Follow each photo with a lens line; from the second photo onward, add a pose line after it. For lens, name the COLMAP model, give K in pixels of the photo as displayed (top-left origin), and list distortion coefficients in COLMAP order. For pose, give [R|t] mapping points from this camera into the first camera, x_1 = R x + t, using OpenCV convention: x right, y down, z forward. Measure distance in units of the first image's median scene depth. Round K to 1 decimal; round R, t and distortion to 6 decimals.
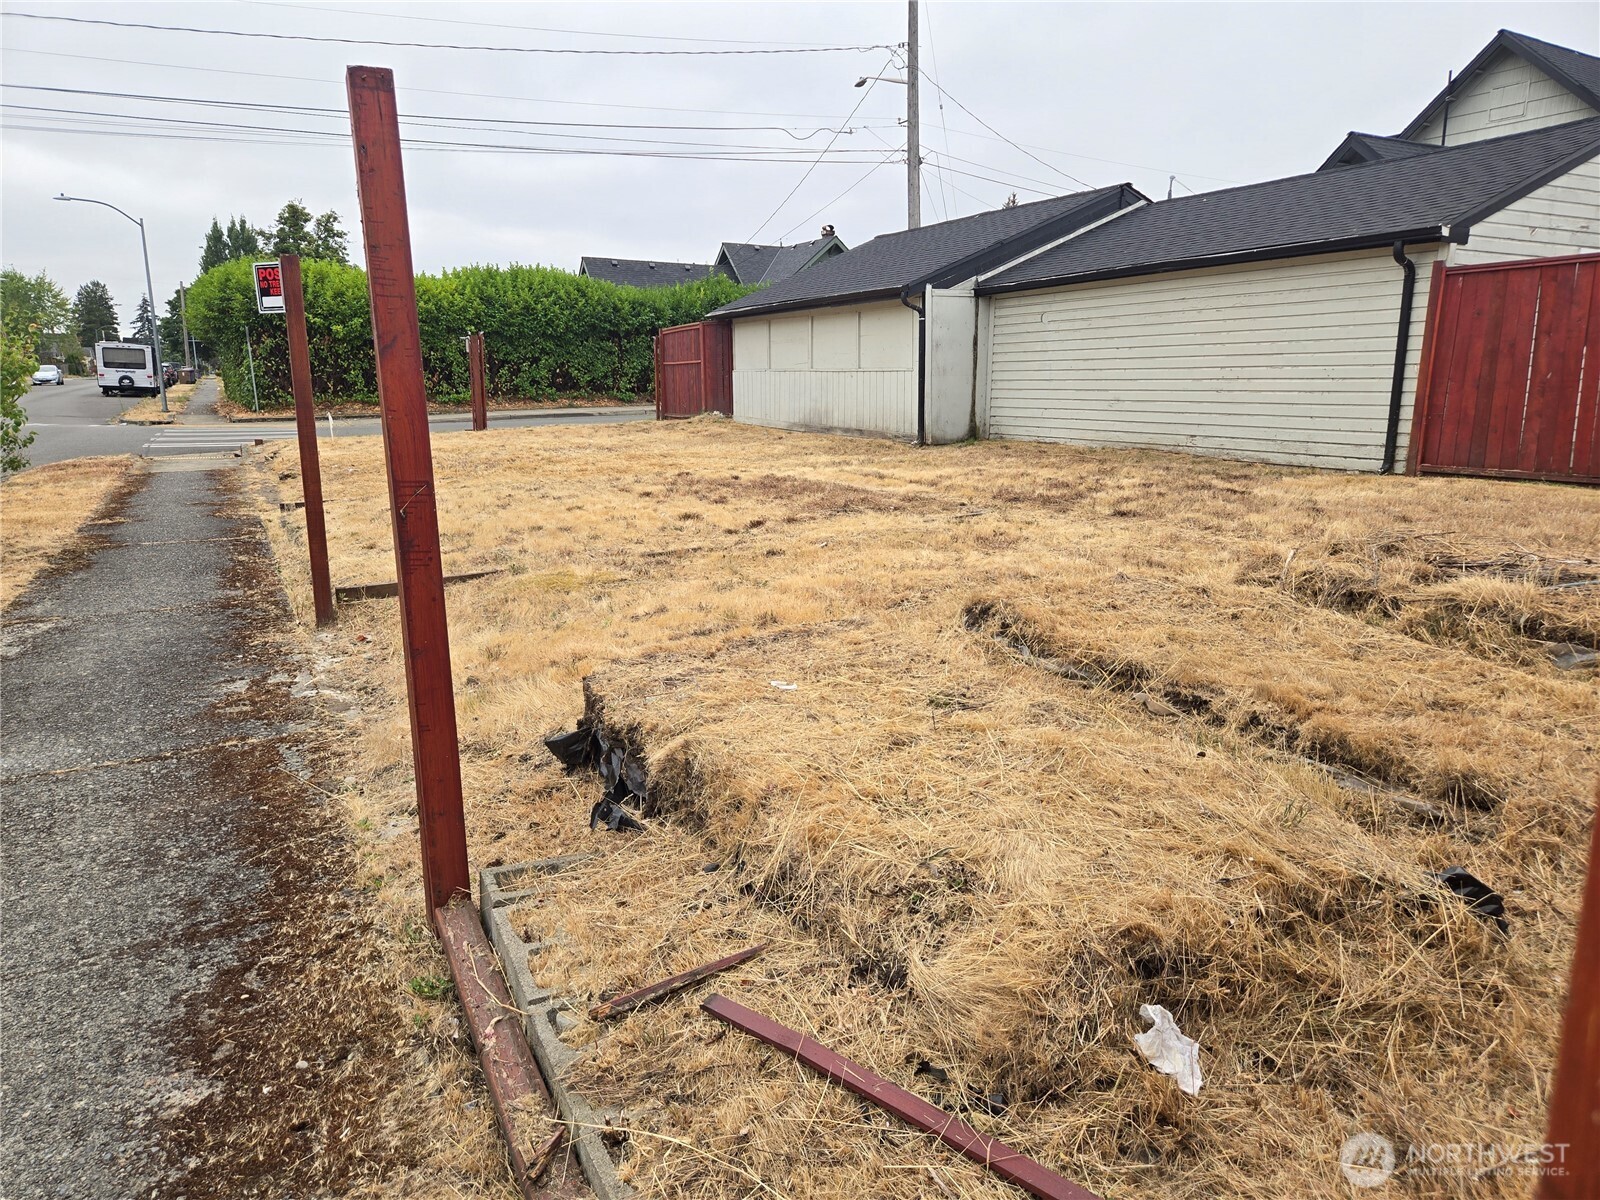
lens RADIAL K [[1057.5, 0, 800.0], [0, 1057.5, 600.0], [0, 0, 1]] dist [0.077133, -0.061821]
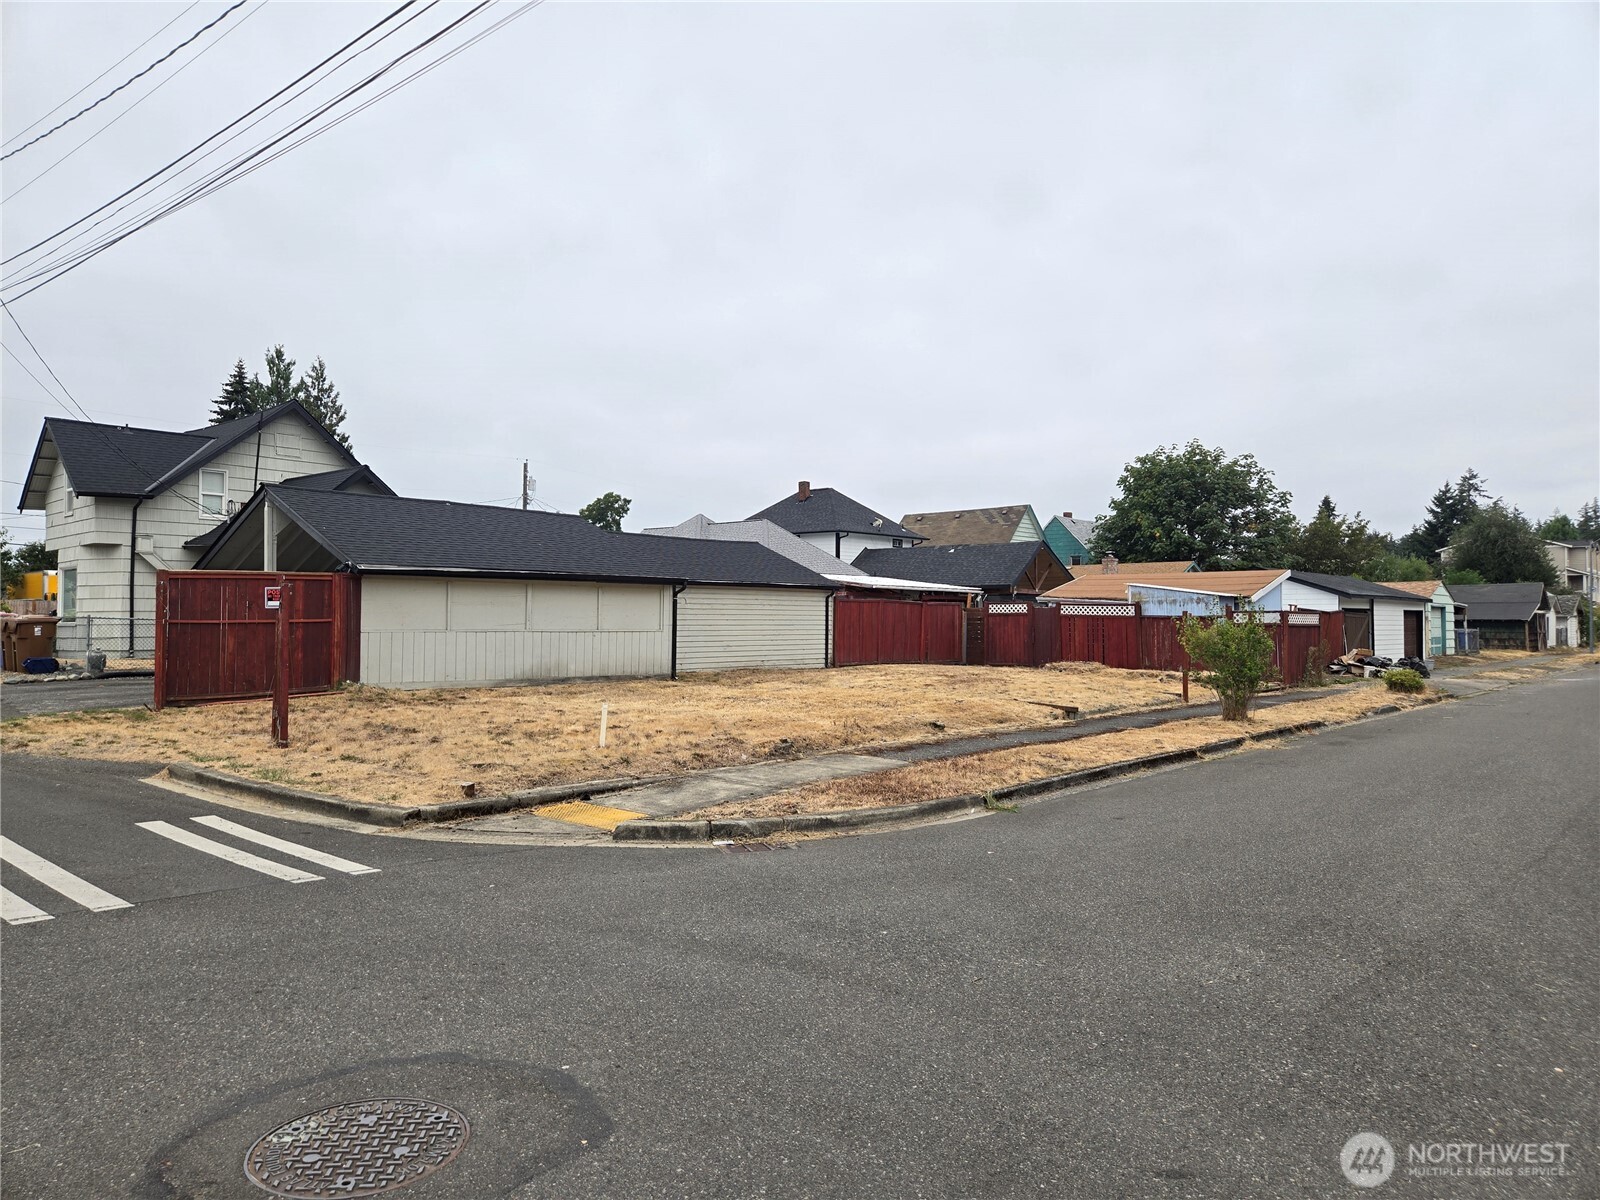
lens RADIAL K [[1057.5, 0, 800.0], [0, 1057.5, 600.0], [0, 0, 1]] dist [0.077133, -0.061821]
pose [[-0.340995, 0.015254, 0.939941, -1.333505], [0.187812, 0.980816, 0.052218, -0.296444], [-0.921113, 0.194338, -0.337318, 1.298503]]
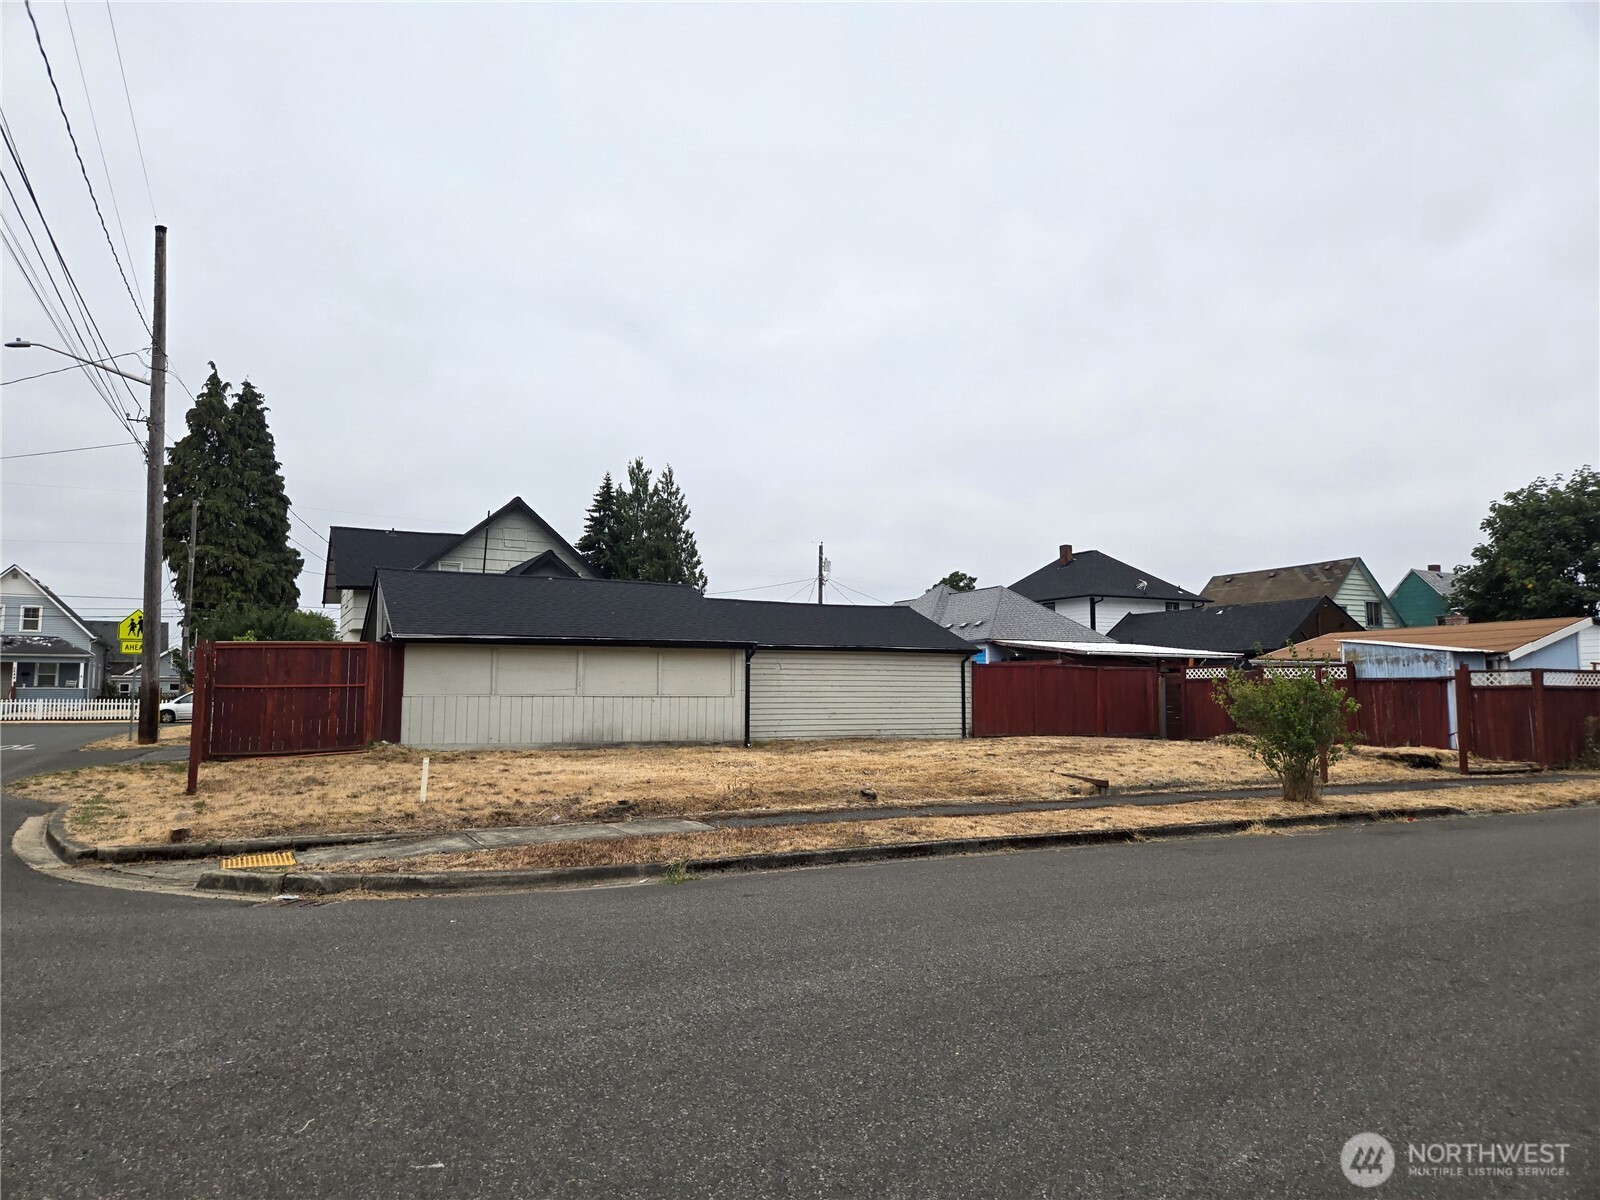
lens RADIAL K [[1057.5, 0, 800.0], [0, 1057.5, 600.0], [0, 0, 1]] dist [0.077133, -0.061821]
pose [[0.019528, 0.093812, 0.995398, -1.334754], [0.206337, 0.973778, -0.095822, -0.185177], [-0.978286, 0.207258, -0.000341, 0.874686]]
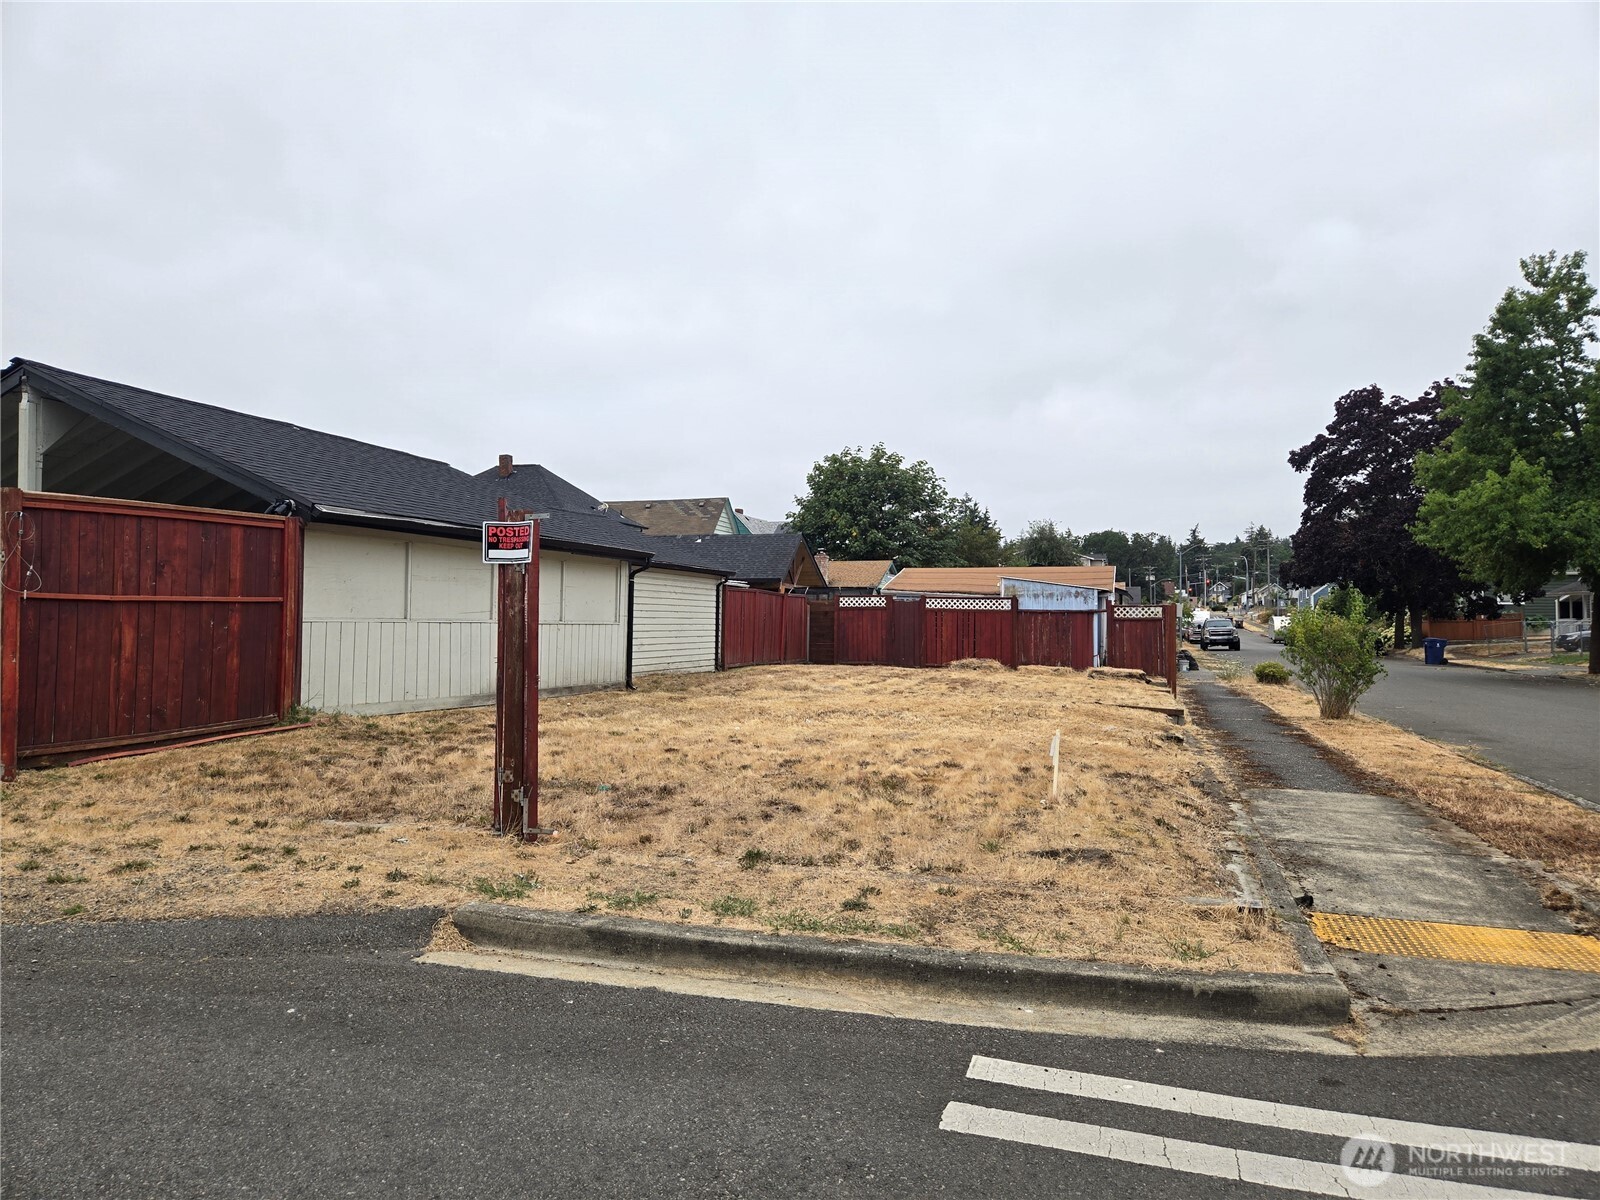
lens RADIAL K [[1057.5, 0, 800.0], [0, 1057.5, 600.0], [0, 0, 1]] dist [0.077133, -0.061821]
pose [[-0.698680, 0.011034, 0.715349, -0.794740], [0.140308, 0.982577, 0.121883, -0.343172], [-0.701541, 0.185526, -0.688055, 1.596136]]
